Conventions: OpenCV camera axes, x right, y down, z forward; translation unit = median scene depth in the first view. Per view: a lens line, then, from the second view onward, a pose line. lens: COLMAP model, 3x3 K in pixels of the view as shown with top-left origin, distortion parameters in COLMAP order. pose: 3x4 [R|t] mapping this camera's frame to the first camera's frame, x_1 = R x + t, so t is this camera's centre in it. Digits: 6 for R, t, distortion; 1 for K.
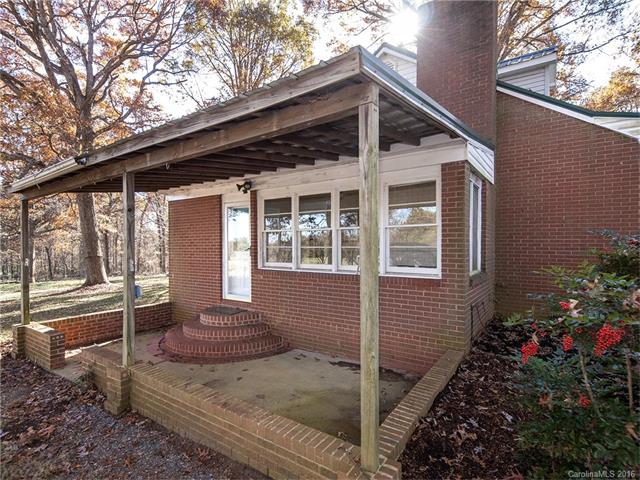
lens RADIAL K [[333.8, 0, 320.0], [0, 333.8, 240.0], [0, 0, 1]] dist [-0.000590, -0.001607]
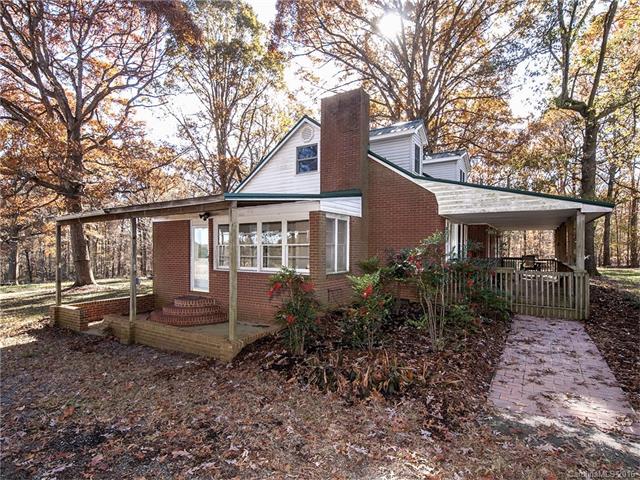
lens RADIAL K [[339.9, 0, 320.0], [0, 339.9, 240.0], [0, 0, 1]] dist [0.001668, 0.001270]
pose [[0.999149, 0.003909, 0.041055, 0.089361], [-0.003540, 0.999953, -0.009042, -0.014620], [-0.041089, 0.008889, 0.999116, -0.215776]]
